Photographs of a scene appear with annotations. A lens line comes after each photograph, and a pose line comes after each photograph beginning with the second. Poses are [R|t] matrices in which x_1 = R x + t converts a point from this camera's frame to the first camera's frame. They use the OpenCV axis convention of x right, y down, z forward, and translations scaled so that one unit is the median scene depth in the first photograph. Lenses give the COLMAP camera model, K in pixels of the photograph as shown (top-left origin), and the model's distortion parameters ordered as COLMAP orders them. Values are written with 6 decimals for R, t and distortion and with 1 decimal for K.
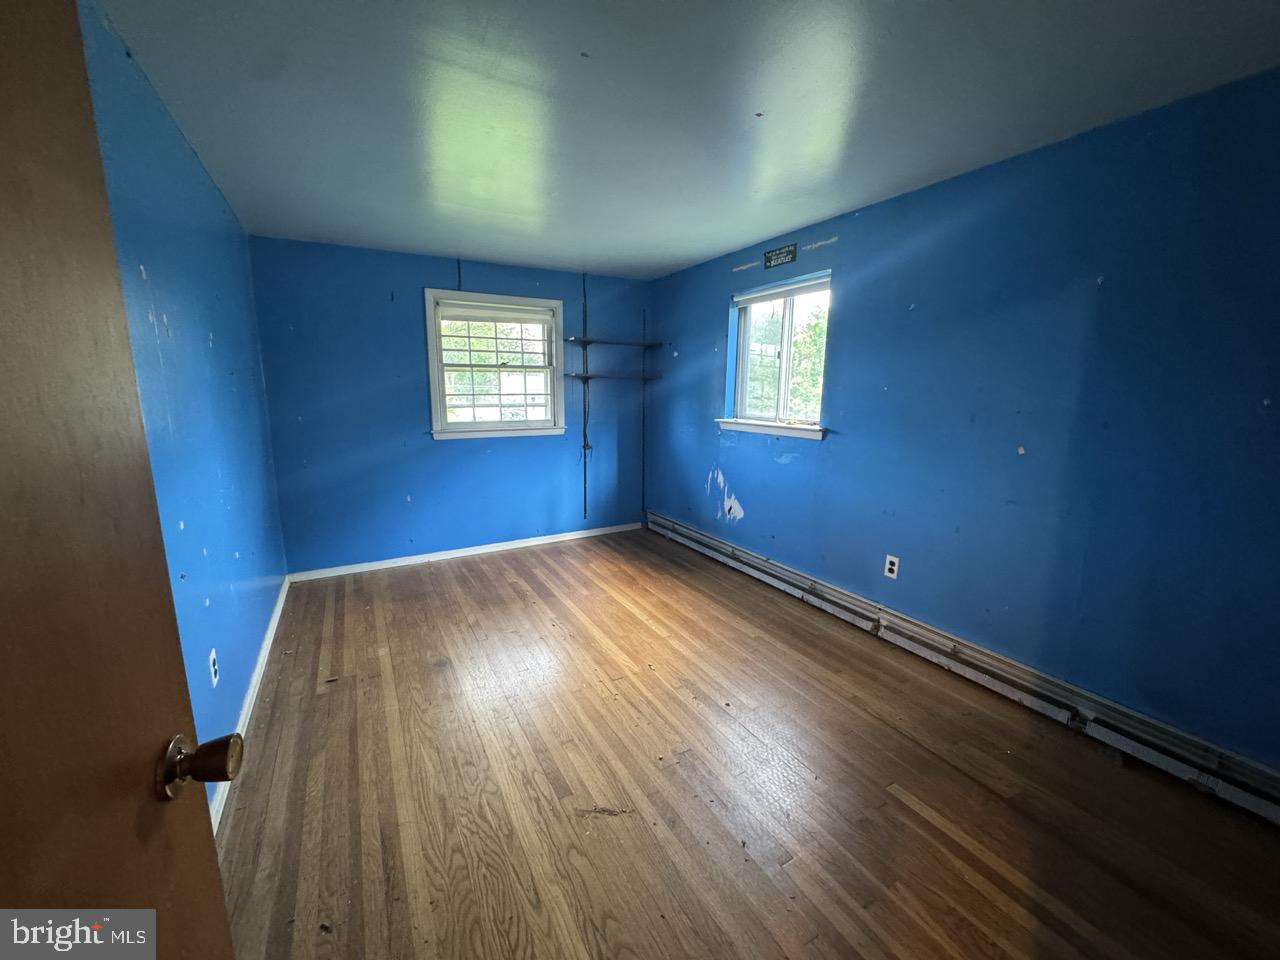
lens RADIAL K [[512.0, 0, 640.8], [0, 512.0, 479.0], [0, 0, 1]] dist [-0.001123, 0.000264]
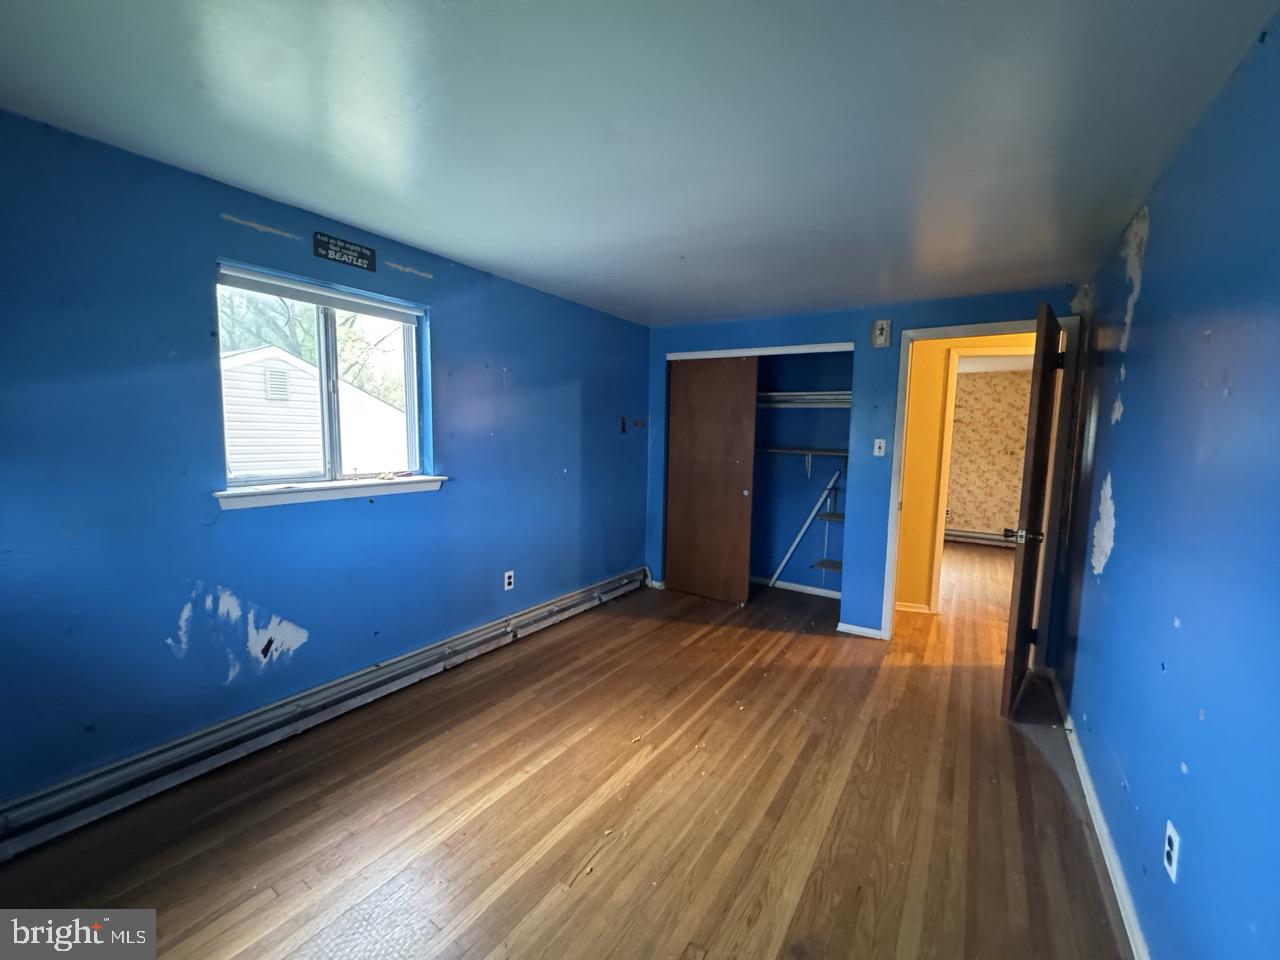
lens RADIAL K [[512.0, 0, 640.8], [0, 512.0, 479.0], [0, 0, 1]] dist [-0.001123, 0.000264]
pose [[-0.453529, -0.097928, 0.885845, -0.602082], [0.132261, 0.975544, 0.175558, -0.201137], [-0.881373, 0.196784, -0.429485, 1.036663]]
